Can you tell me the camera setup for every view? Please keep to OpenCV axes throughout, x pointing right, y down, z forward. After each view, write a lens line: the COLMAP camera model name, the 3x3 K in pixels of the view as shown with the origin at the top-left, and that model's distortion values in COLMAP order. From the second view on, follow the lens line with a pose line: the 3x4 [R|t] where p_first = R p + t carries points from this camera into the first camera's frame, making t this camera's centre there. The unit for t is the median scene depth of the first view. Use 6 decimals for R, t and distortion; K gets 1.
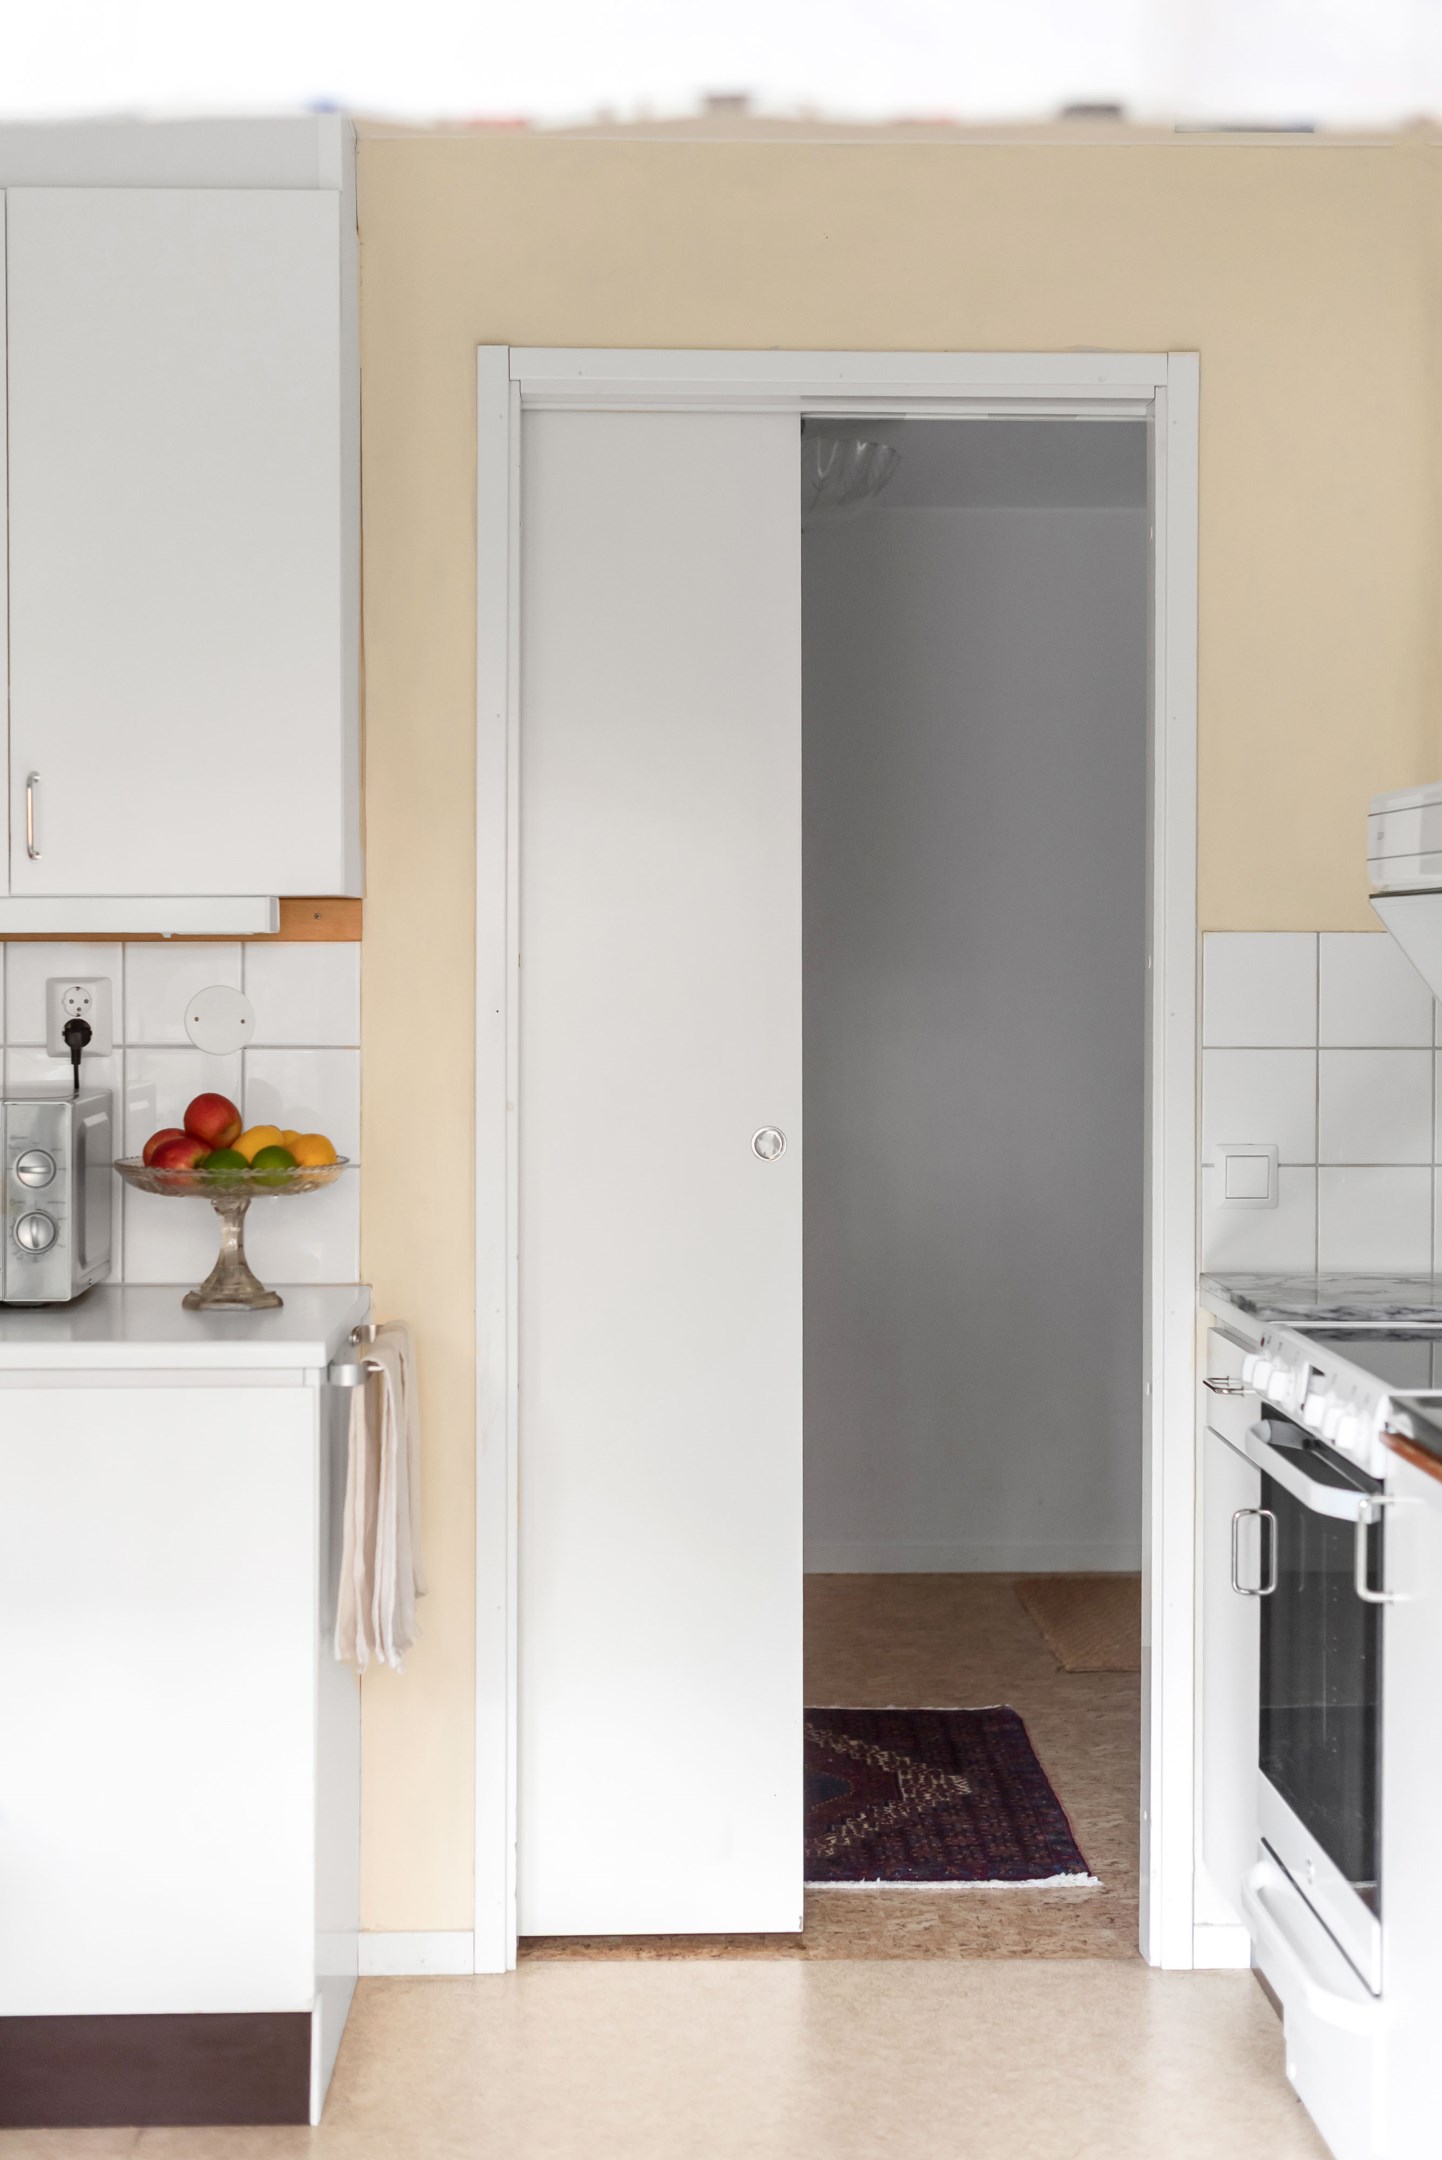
lens RADIAL K [[3021.8, 0, 721.0], [0, 3021.8, 1080.0], [0, 0, 1]] dist [-0.027824, 0.019350]
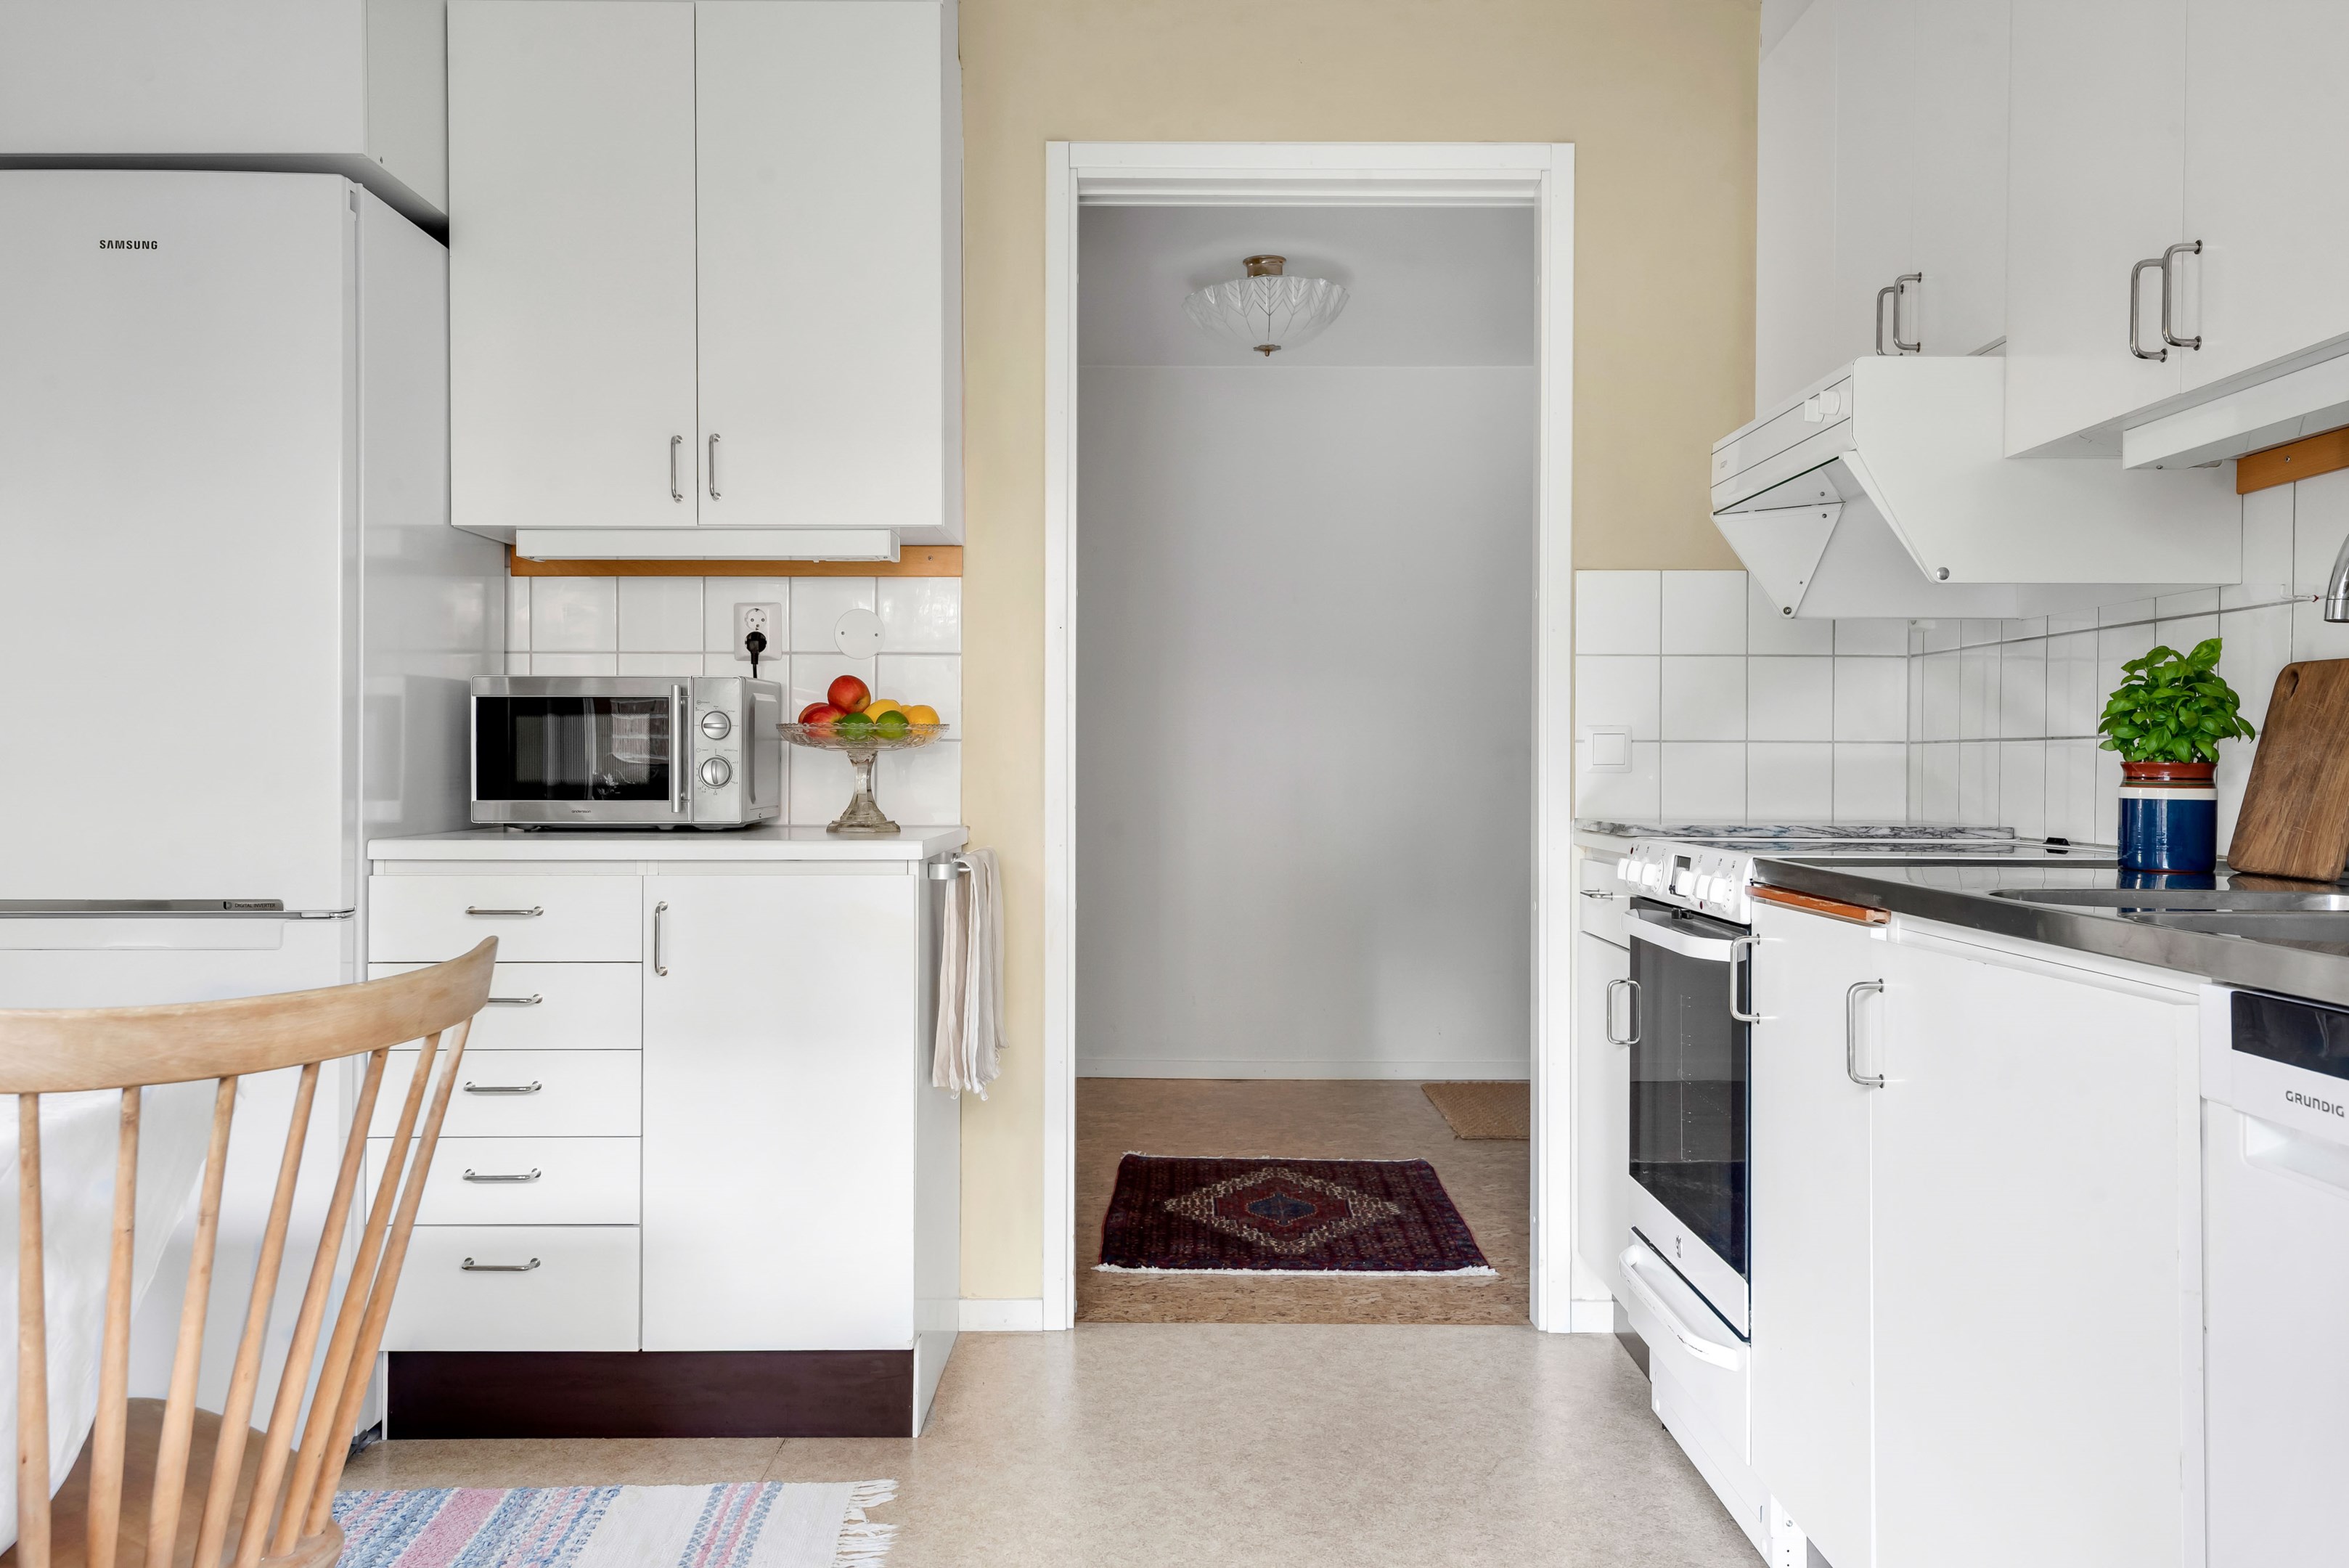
lens RADIAL K [[1914.3, 0, 1166.0], [0, 1914.3, 777.2], [0, 0, 1]] dist [0.006325, 0.002658]
pose [[0.999515, 0.000279, -0.031152, 0.001028], [-0.000483, 0.999978, -0.006558, 0.051871], [0.031150, 0.006570, 0.999493, 0.133175]]
